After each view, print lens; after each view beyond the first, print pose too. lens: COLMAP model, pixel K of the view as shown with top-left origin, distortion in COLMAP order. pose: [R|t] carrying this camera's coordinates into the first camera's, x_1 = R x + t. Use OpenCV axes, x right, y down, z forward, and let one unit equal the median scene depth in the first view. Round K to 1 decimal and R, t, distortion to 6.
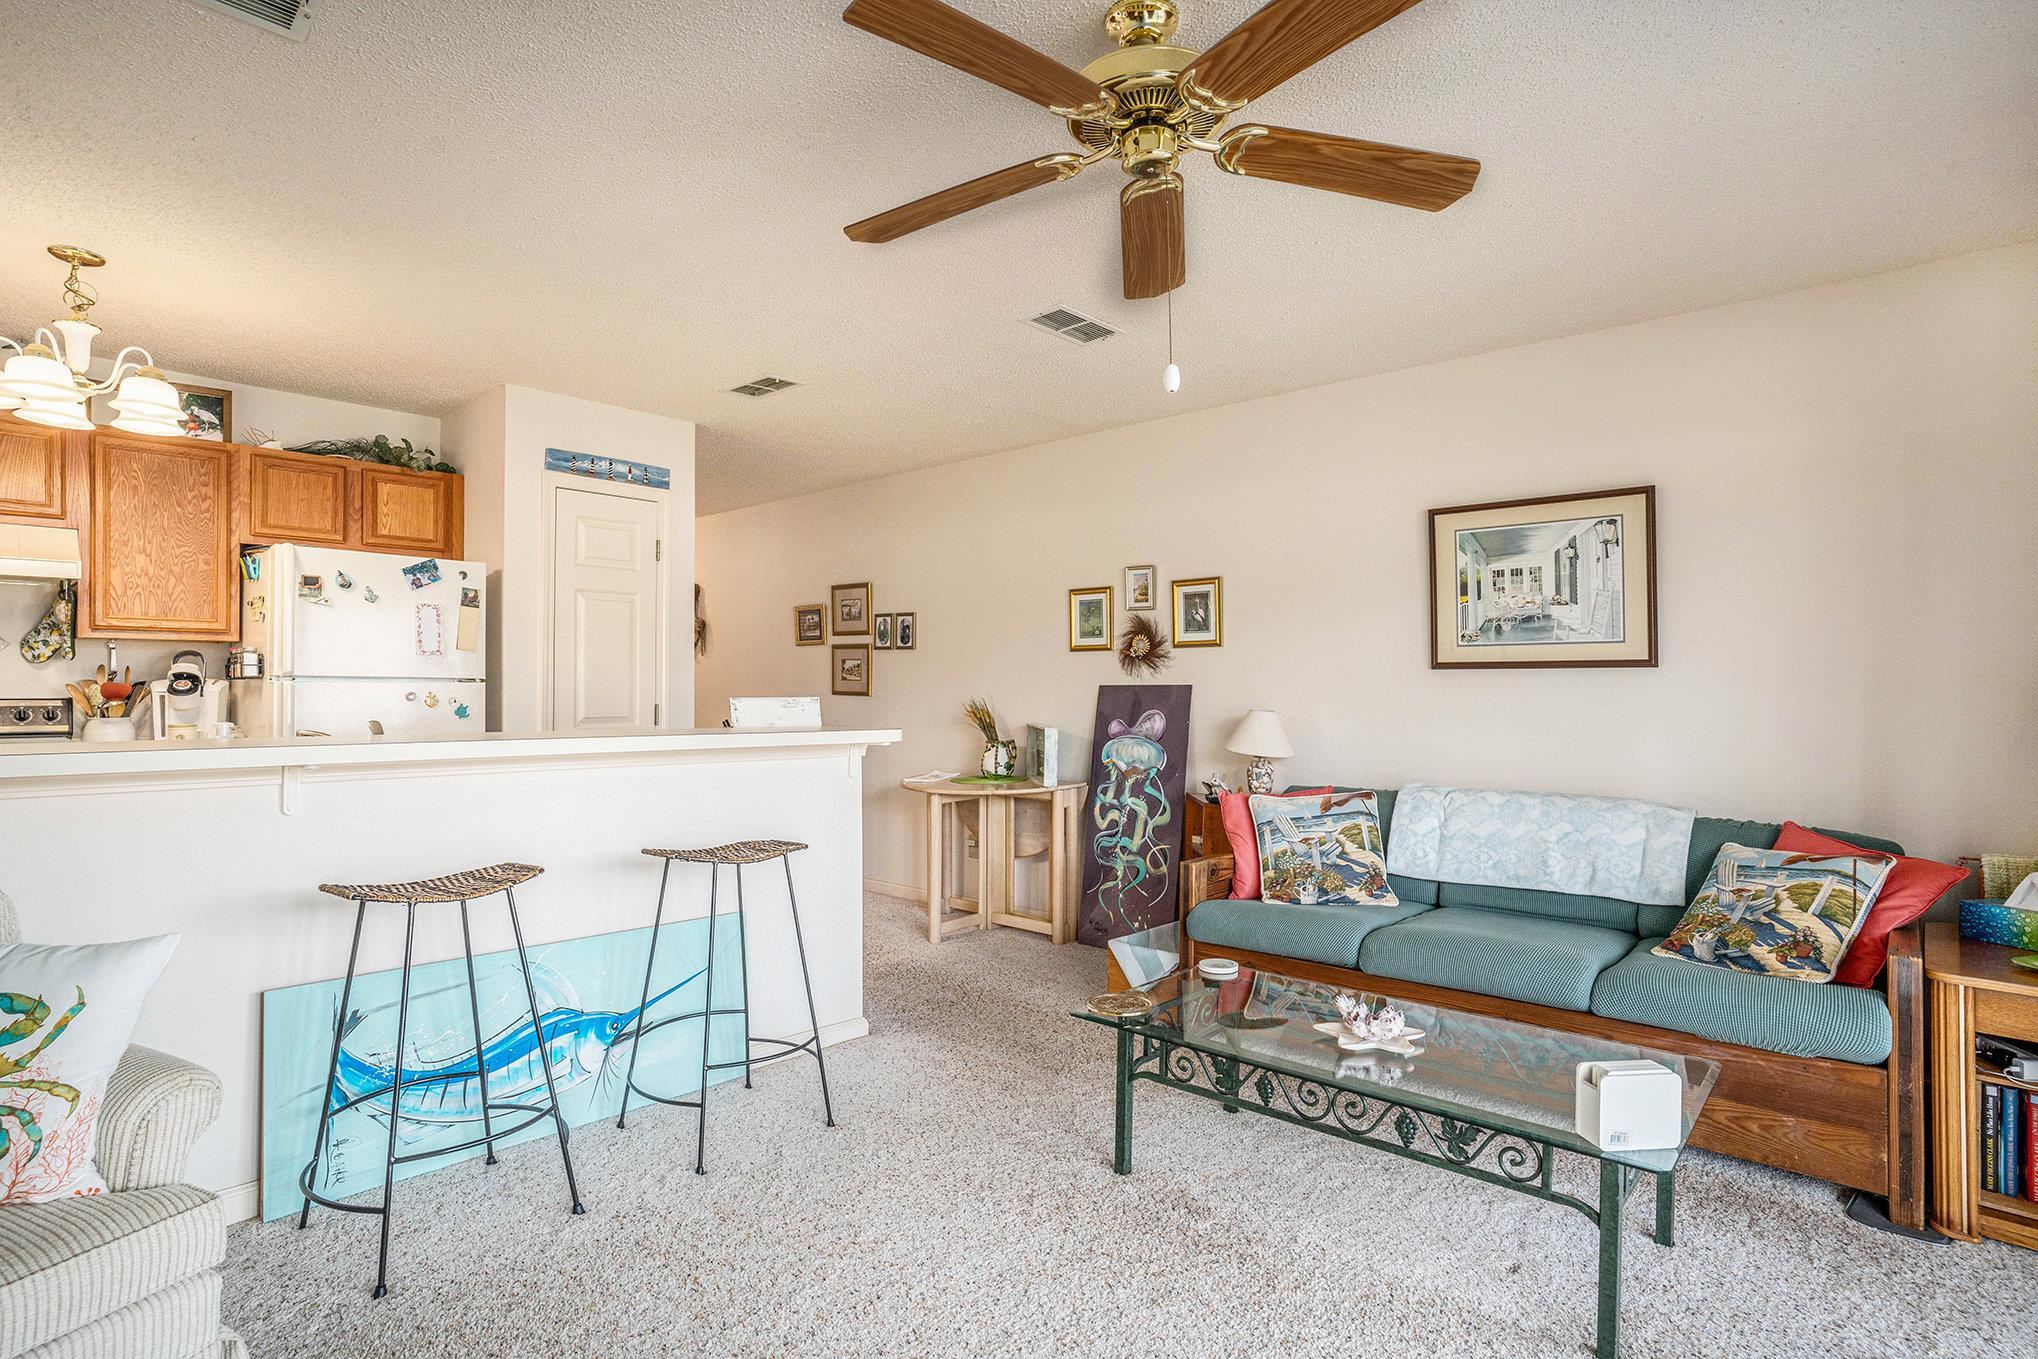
lens RADIAL K [[1003.8, 0, 1047.1], [0, 1003.8, 677.4], [0, 0, 1]] dist [-0.075789, 0.032083]
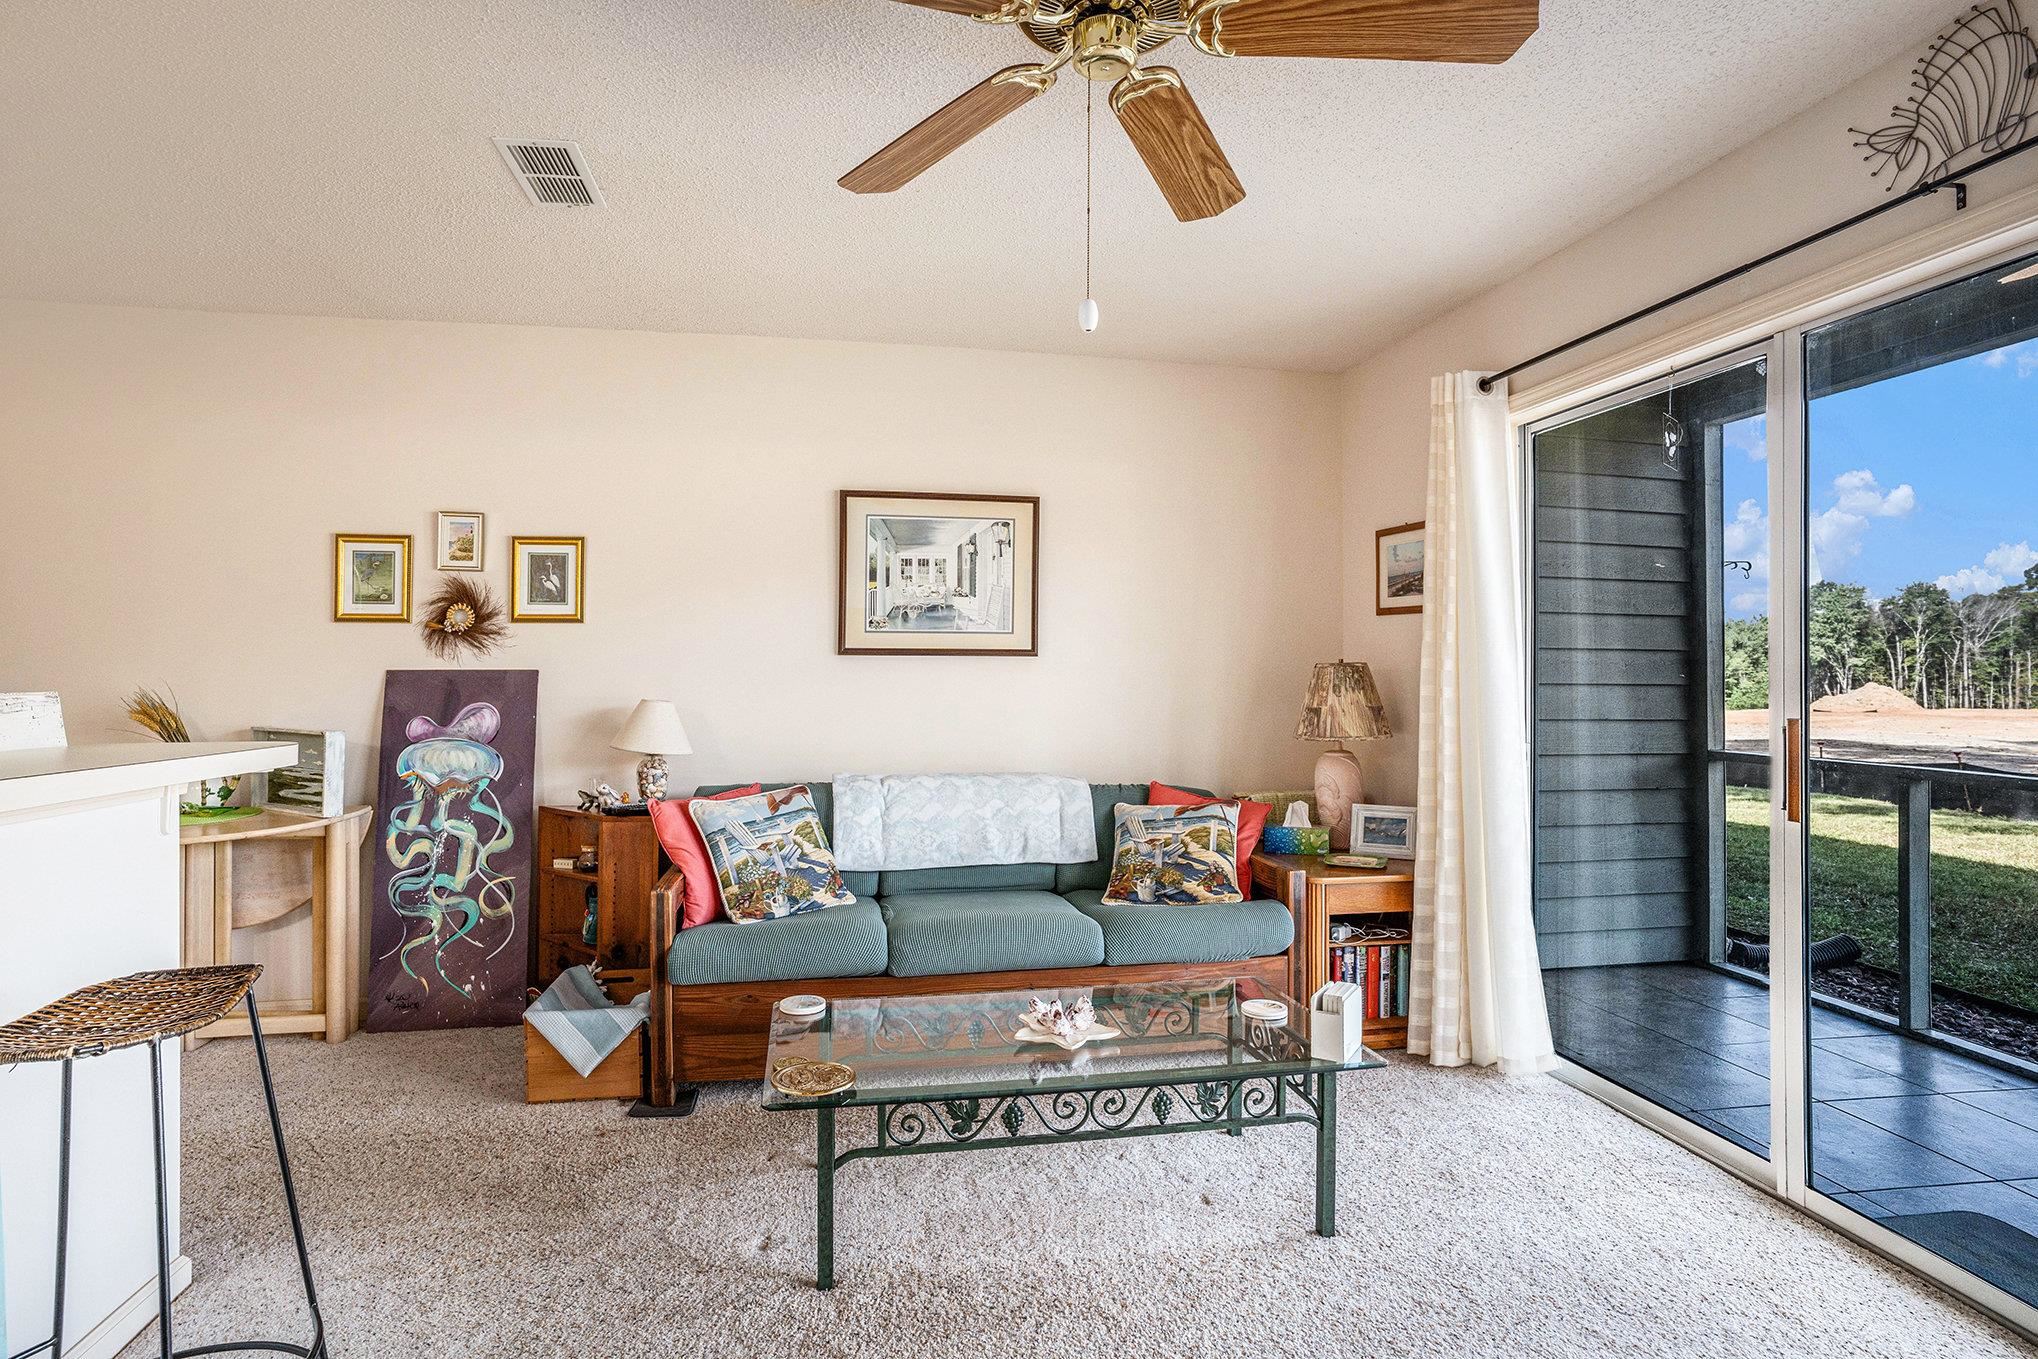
lens RADIAL K [[1025.5, 0, 1021.5], [0, 1025.5, 671.3], [0, 0, 1]] dist [-0.076292, 0.038120]
pose [[0.619602, 0.001300, 0.784915, -0.298909], [-0.009407, 0.999939, 0.005769, 0.000366], [-0.784860, -0.010958, 0.619576, 0.250463]]
